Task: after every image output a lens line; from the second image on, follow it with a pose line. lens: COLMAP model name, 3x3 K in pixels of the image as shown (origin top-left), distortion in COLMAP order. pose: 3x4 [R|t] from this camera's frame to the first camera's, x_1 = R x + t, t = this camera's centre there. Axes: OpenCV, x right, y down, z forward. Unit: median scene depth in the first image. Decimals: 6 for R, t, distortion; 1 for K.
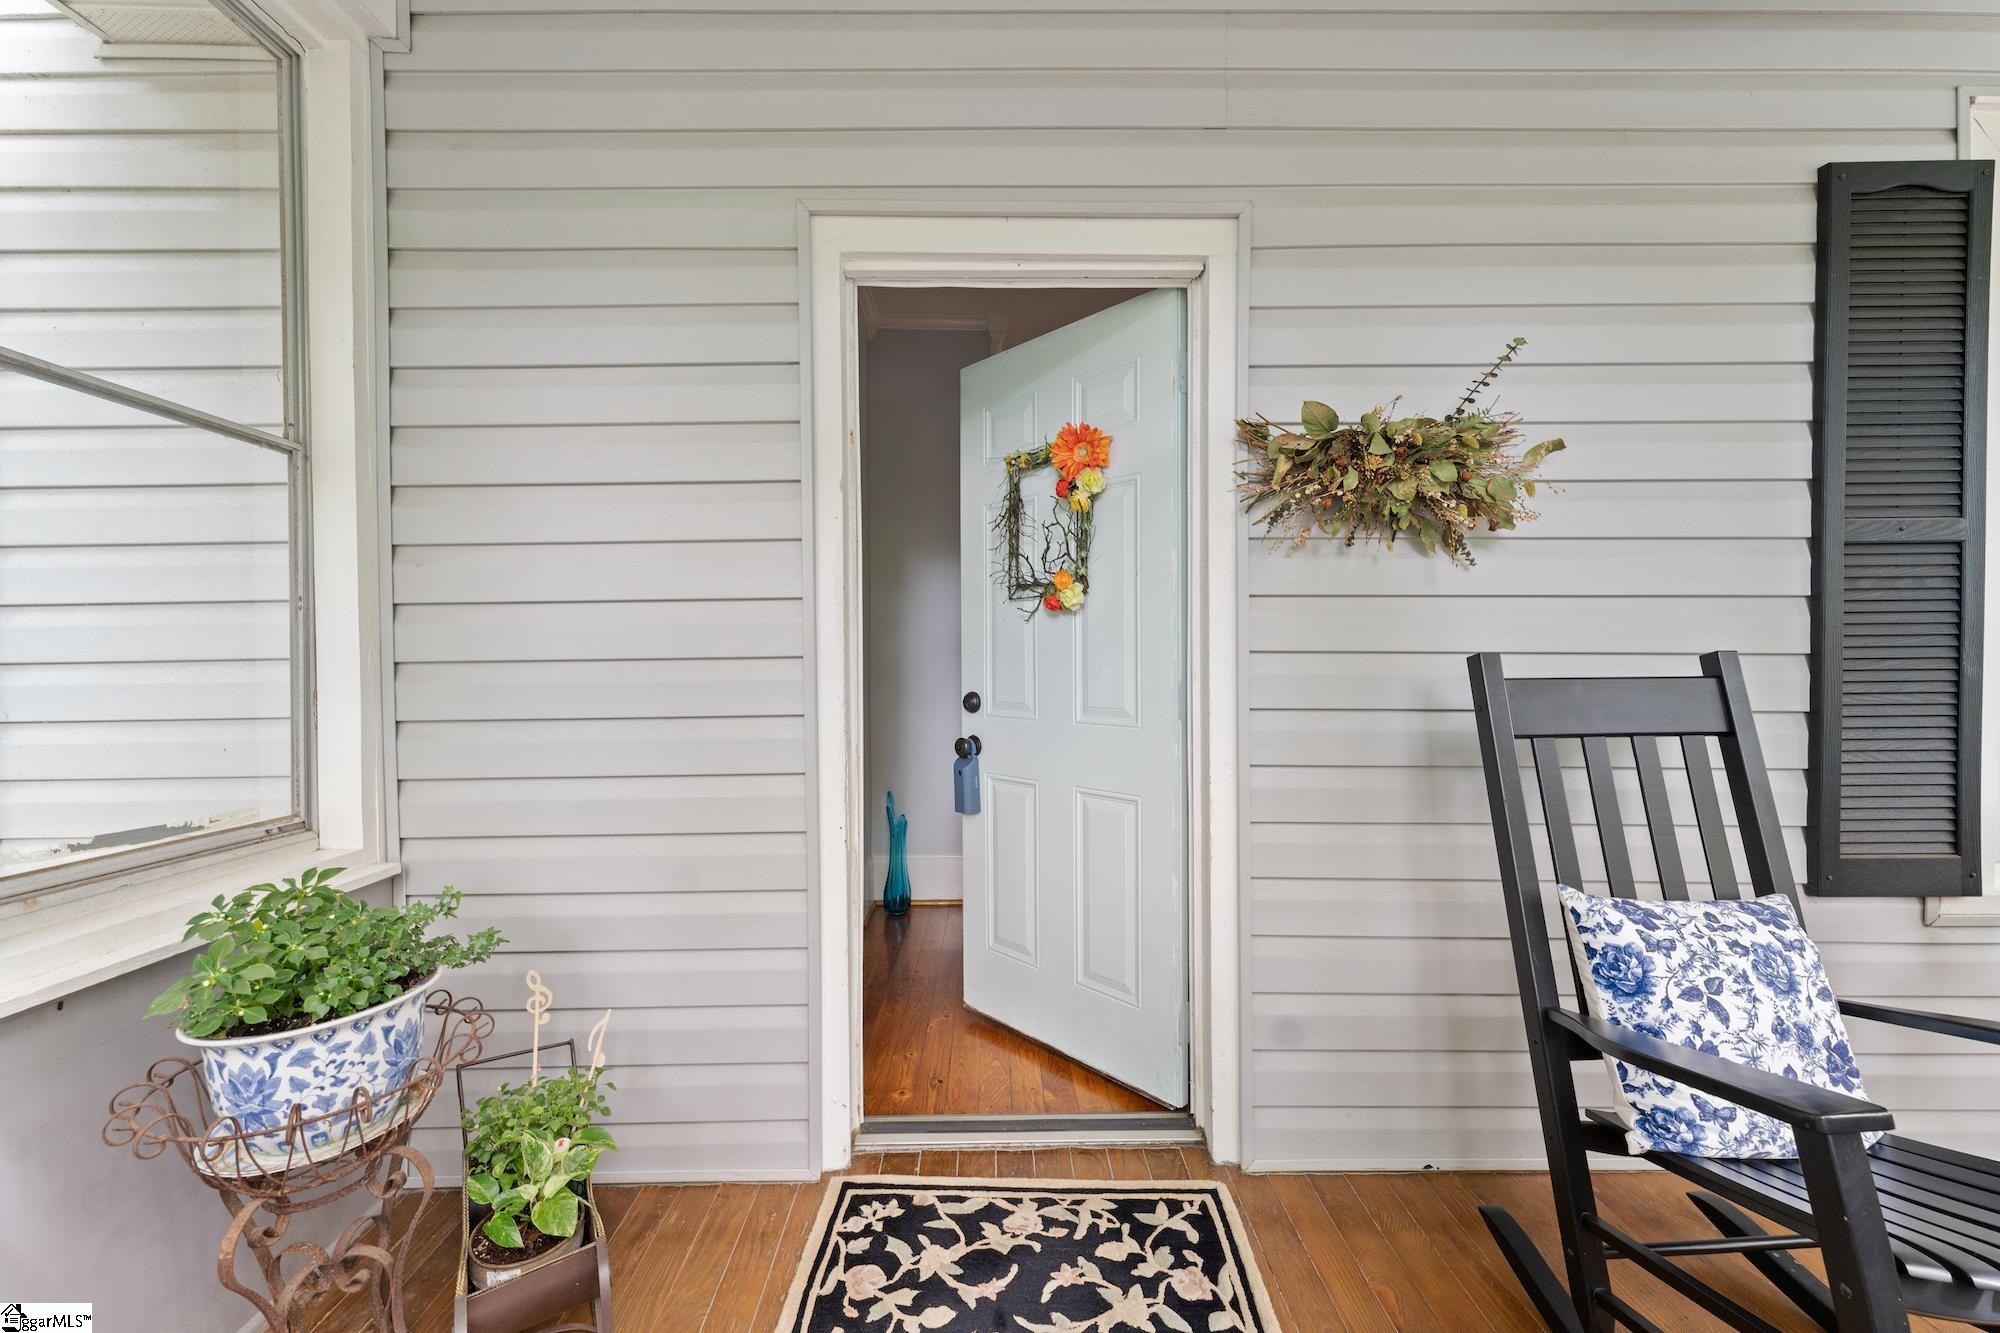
lens RADIAL K [[803.9, 0, 1007.4], [0, 803.9, 665.8], [0, 0, 1]] dist [0.001794, 0.000291]
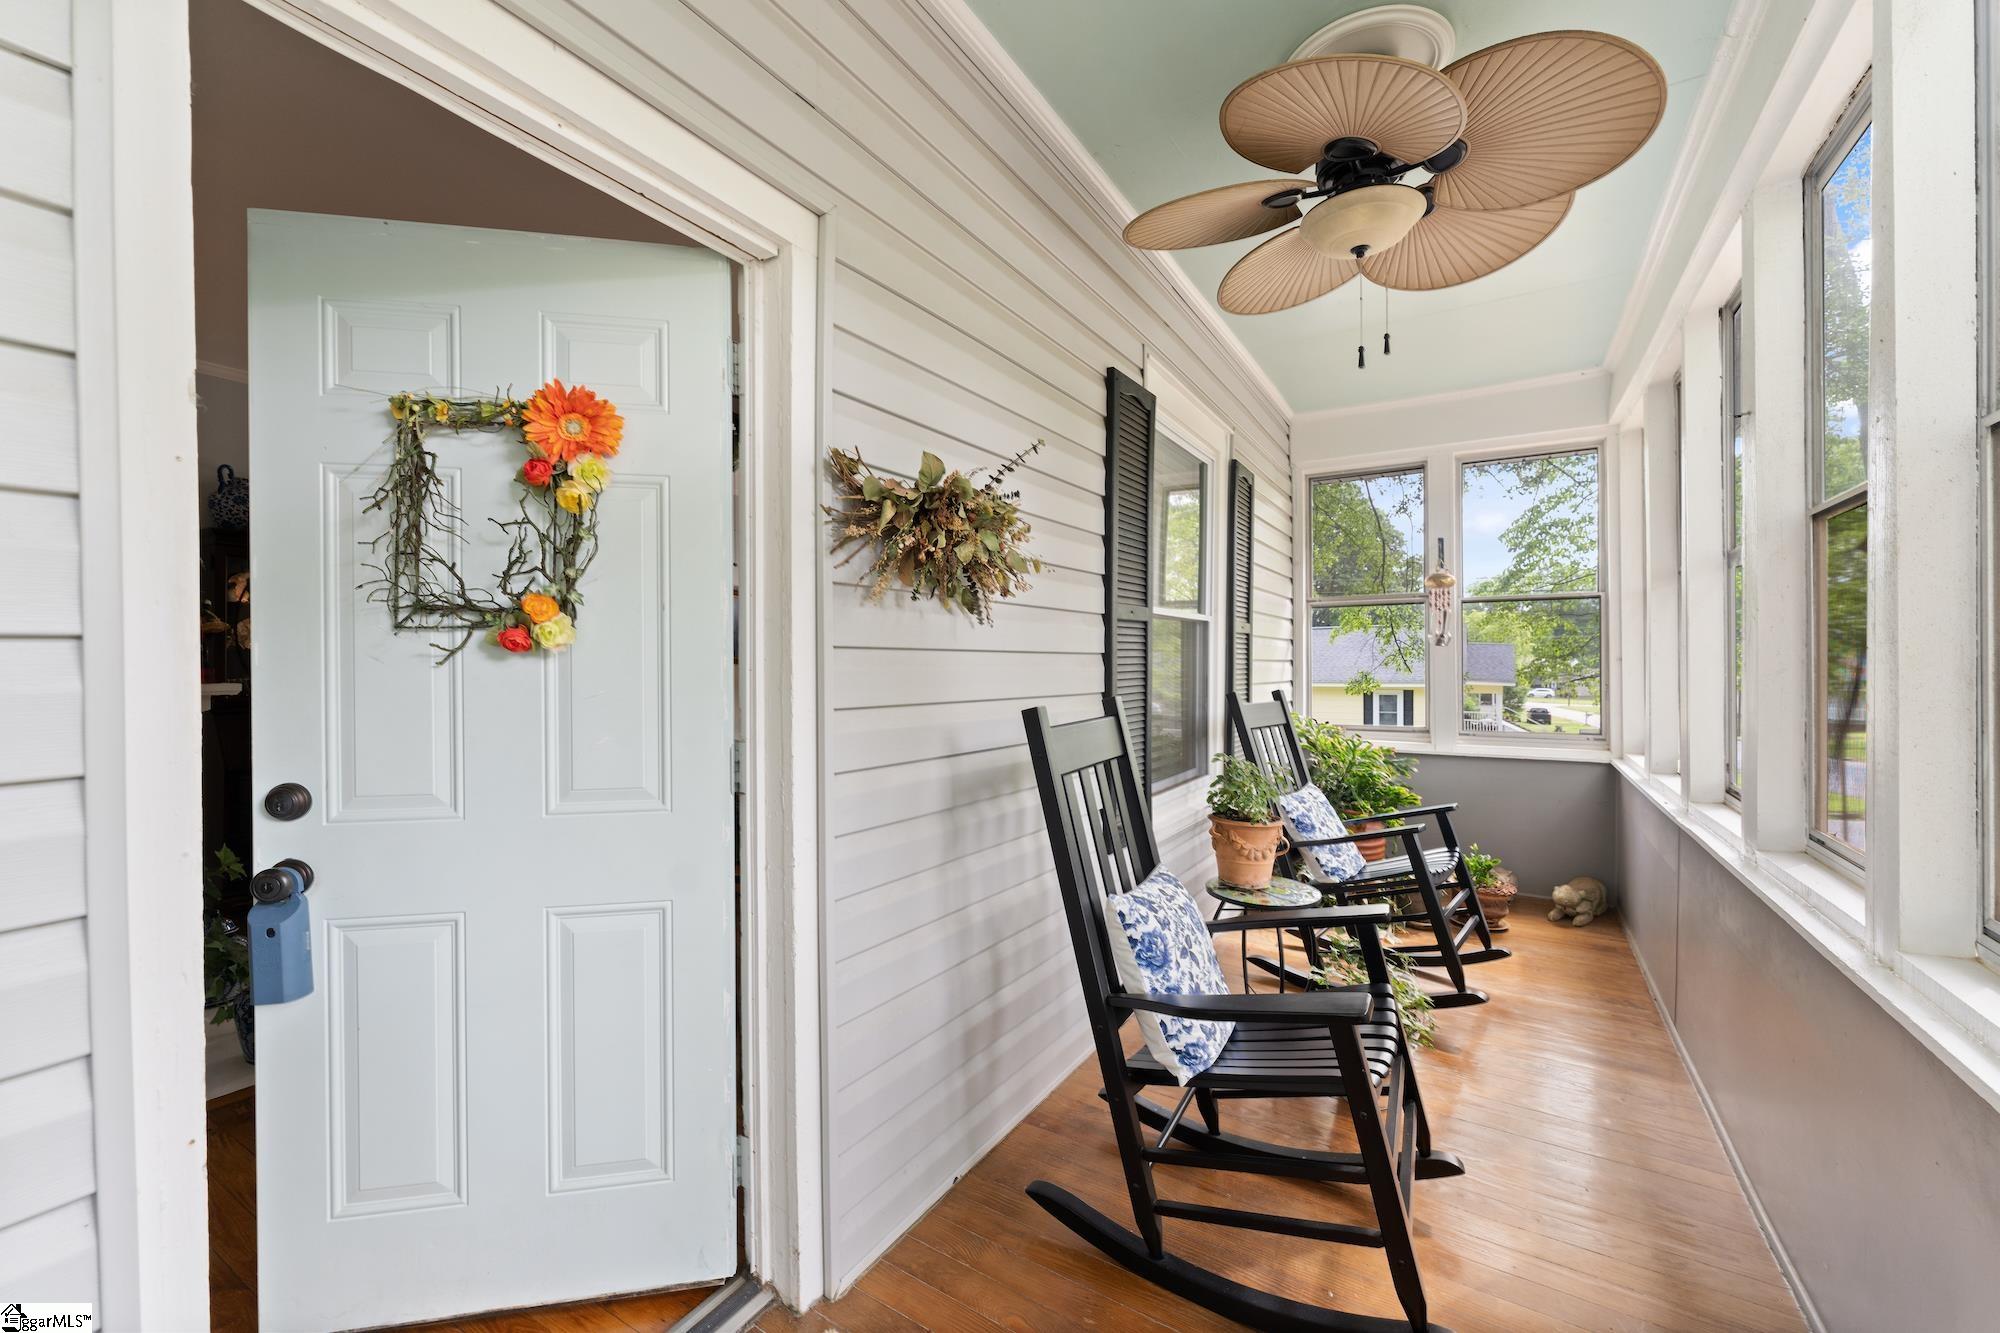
lens RADIAL K [[803.9, 0, 1007.4], [0, 803.9, 665.8], [0, 0, 1]] dist [0.001794, 0.000291]
pose [[0.535161, -0.002394, 0.844746, -0.347433], [0.007973, 0.999966, -0.002217, -0.062721], [-0.844712, 0.007921, 0.535162, 0.362030]]
